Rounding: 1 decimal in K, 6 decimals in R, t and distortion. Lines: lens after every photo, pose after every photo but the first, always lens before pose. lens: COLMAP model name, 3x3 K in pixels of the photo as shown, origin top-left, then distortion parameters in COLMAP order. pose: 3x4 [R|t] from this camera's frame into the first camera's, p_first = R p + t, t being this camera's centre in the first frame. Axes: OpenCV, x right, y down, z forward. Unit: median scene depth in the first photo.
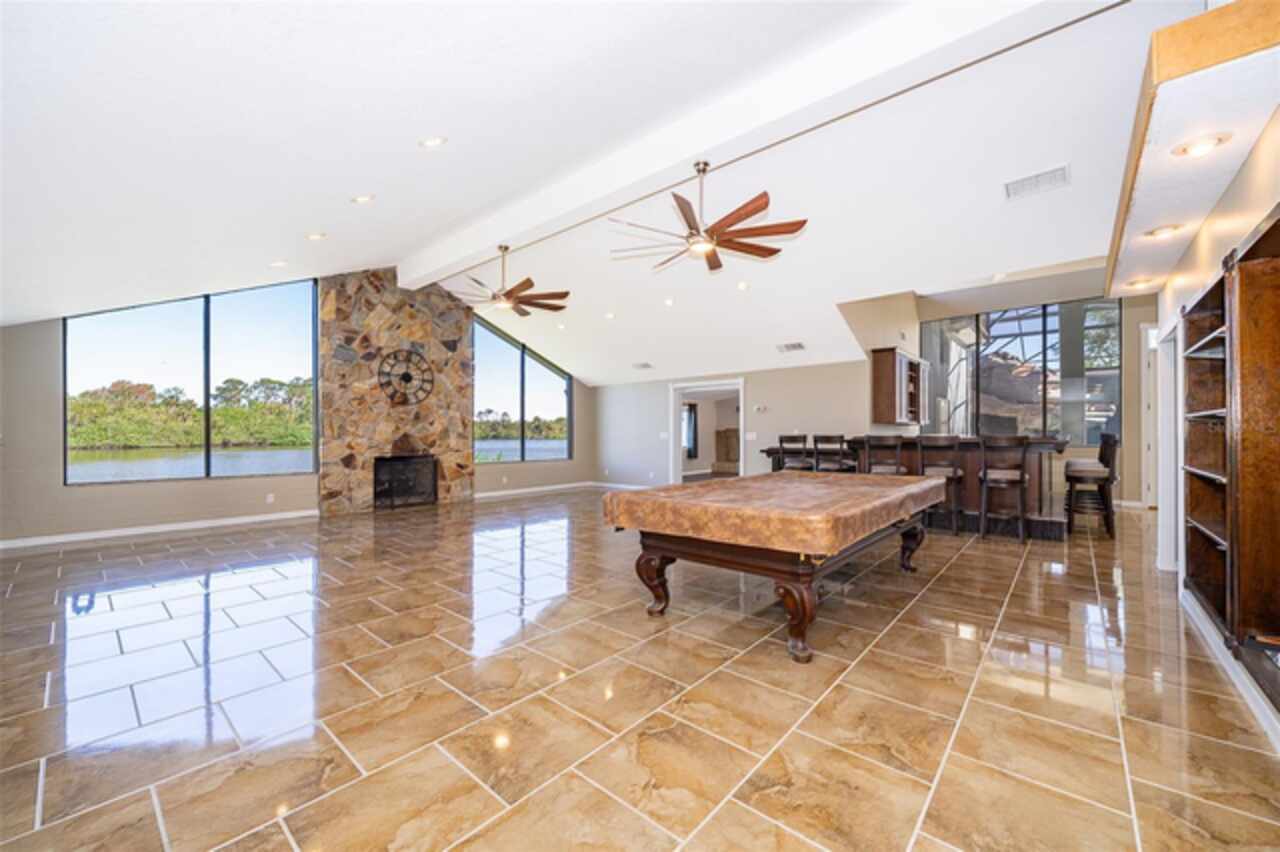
lens RADIAL K [[497.6, 0, 653.5], [0, 497.6, 429.2], [0, 0, 1]] dist [-0.003955, 0.000285]
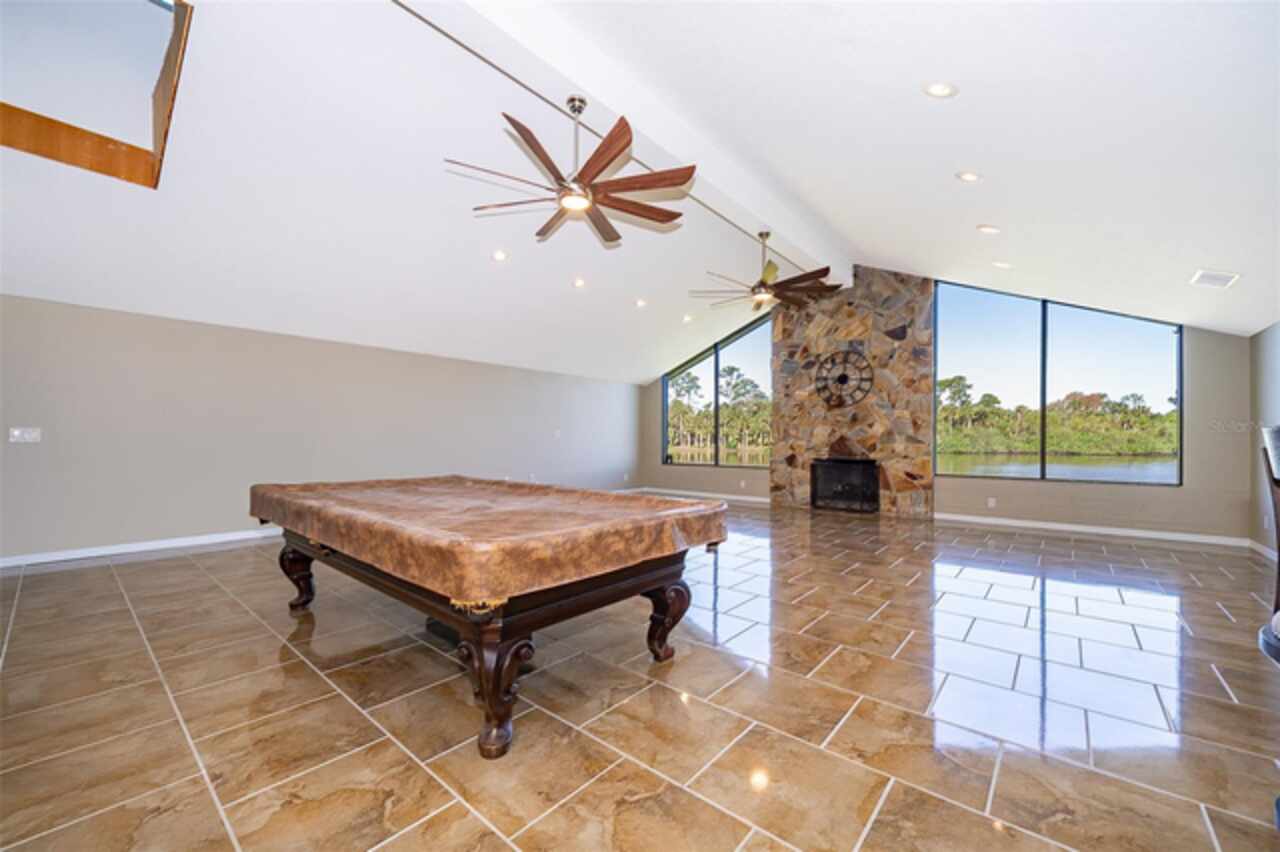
lens RADIAL K [[497.6, 0, 626.9], [0, 497.6, 442.4], [0, 0, 1]] dist [-0.003955, 0.000285]
pose [[-0.009545, 0.007150, -0.999929, 0.462573], [0.003195, 0.999970, 0.007120, 0.011697], [0.999949, -0.003127, -0.009568, 0.552107]]
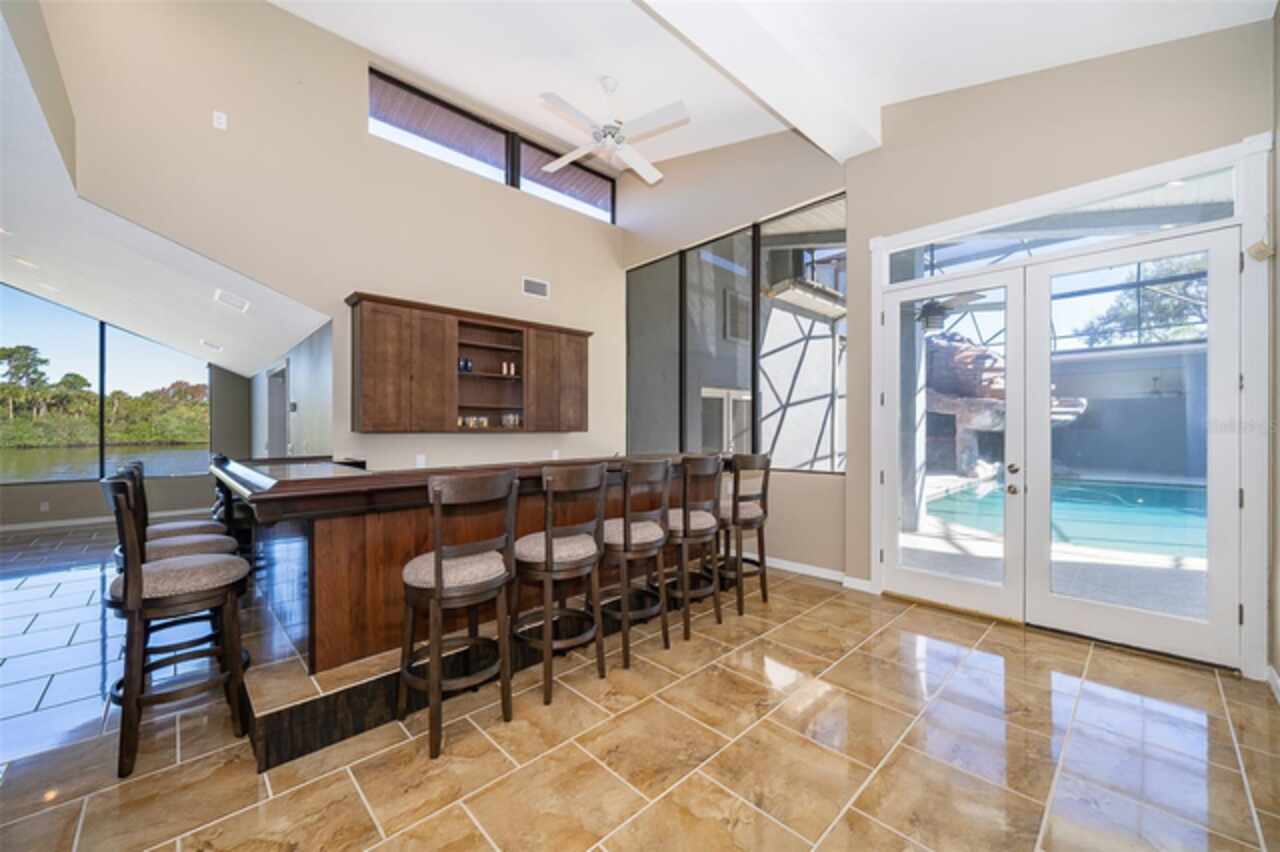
lens RADIAL K [[497.6, 0, 646.2], [0, 497.6, 423.7], [0, 0, 1]] dist [-0.003955, 0.000285]
pose [[0.995503, -0.001318, -0.094719, 0.727237], [0.001000, 0.999994, -0.003407, -0.018826], [0.094723, 0.003297, 0.995498, 0.410999]]
